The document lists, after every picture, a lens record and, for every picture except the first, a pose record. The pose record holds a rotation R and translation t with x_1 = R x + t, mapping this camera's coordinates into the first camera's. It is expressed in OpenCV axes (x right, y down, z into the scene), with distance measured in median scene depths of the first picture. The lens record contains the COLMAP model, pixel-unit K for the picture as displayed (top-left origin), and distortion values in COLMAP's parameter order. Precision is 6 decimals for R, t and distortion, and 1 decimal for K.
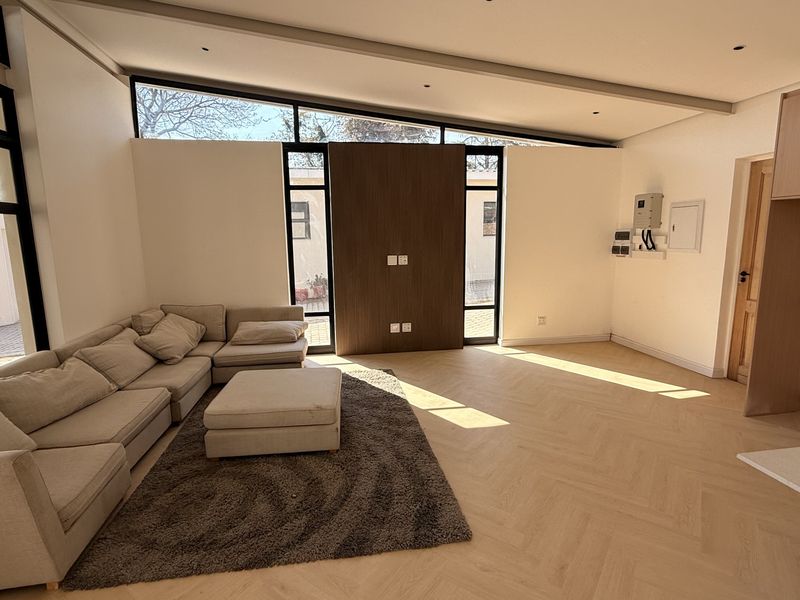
lens RADIAL K [[425.4, 0, 395.4], [0, 425.4, 300.7], [0, 0, 1]] dist [0.000190, 0.001667]
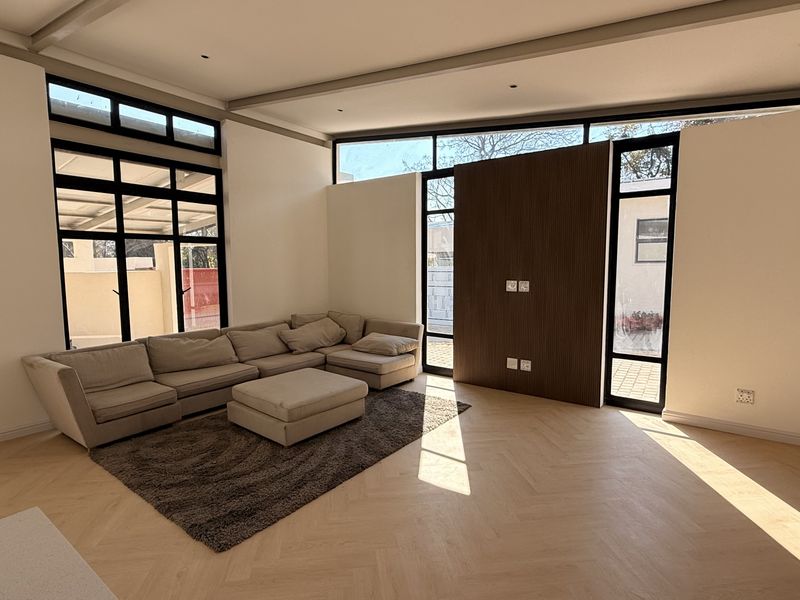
lens RADIAL K [[425.4, 0, 395.4], [0, 425.4, 300.7], [0, 0, 1]] dist [0.000190, 0.001667]
pose [[0.694046, 0.074649, -0.716050, 0.477539], [-0.114996, 0.993334, -0.007906, -0.030959], [0.710687, 0.087830, 0.698004, 0.223414]]
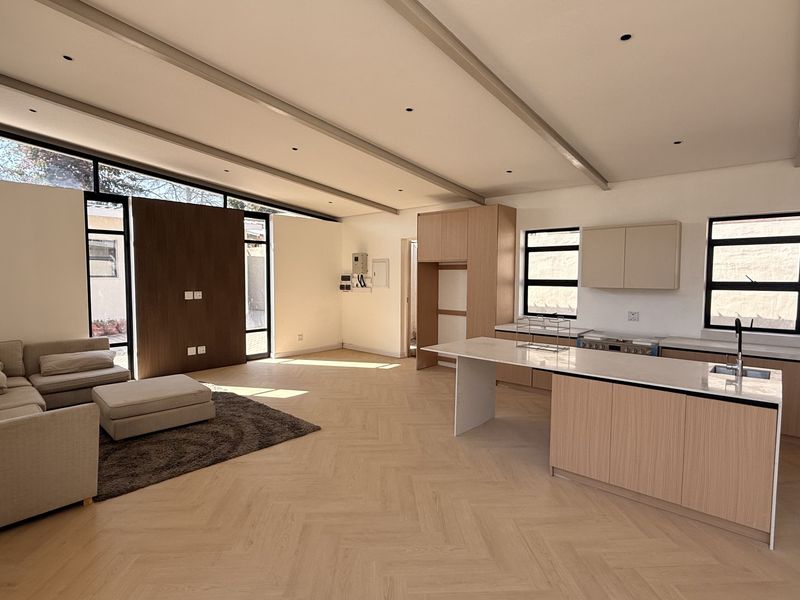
lens RADIAL K [[425.4, 0, 395.4], [0, 425.4, 300.7], [0, 0, 1]] dist [0.000190, 0.001667]
pose [[0.781053, -0.019990, 0.624145, -0.321377], [0.080721, 0.994334, -0.069167, 0.055304], [-0.619226, 0.104405, 0.778241, -0.337938]]
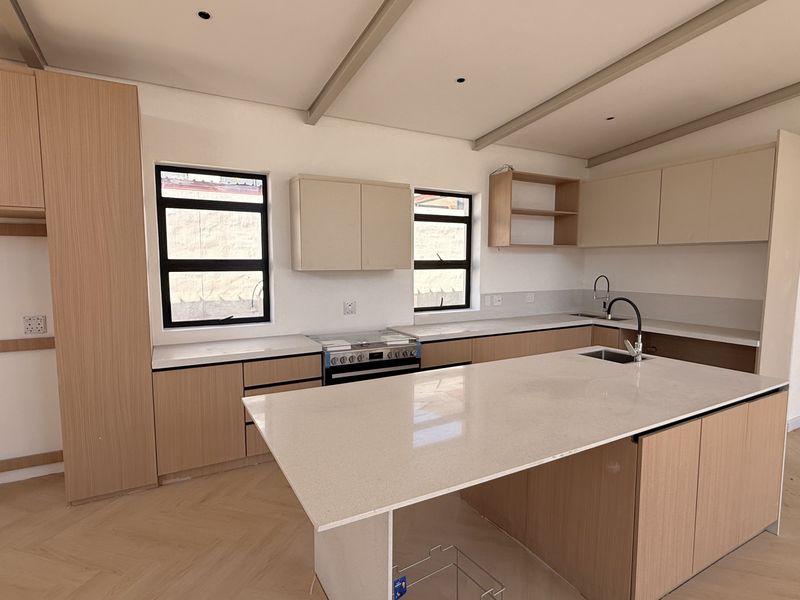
lens RADIAL K [[425.4, 0, 395.4], [0, 425.4, 300.7], [0, 0, 1]] dist [0.000190, 0.001667]
pose [[-0.329456, -0.075190, 0.941172, 0.019382], [0.148747, 0.980243, 0.130380, -0.031955], [-0.932380, 0.182951, -0.311762, 0.266834]]
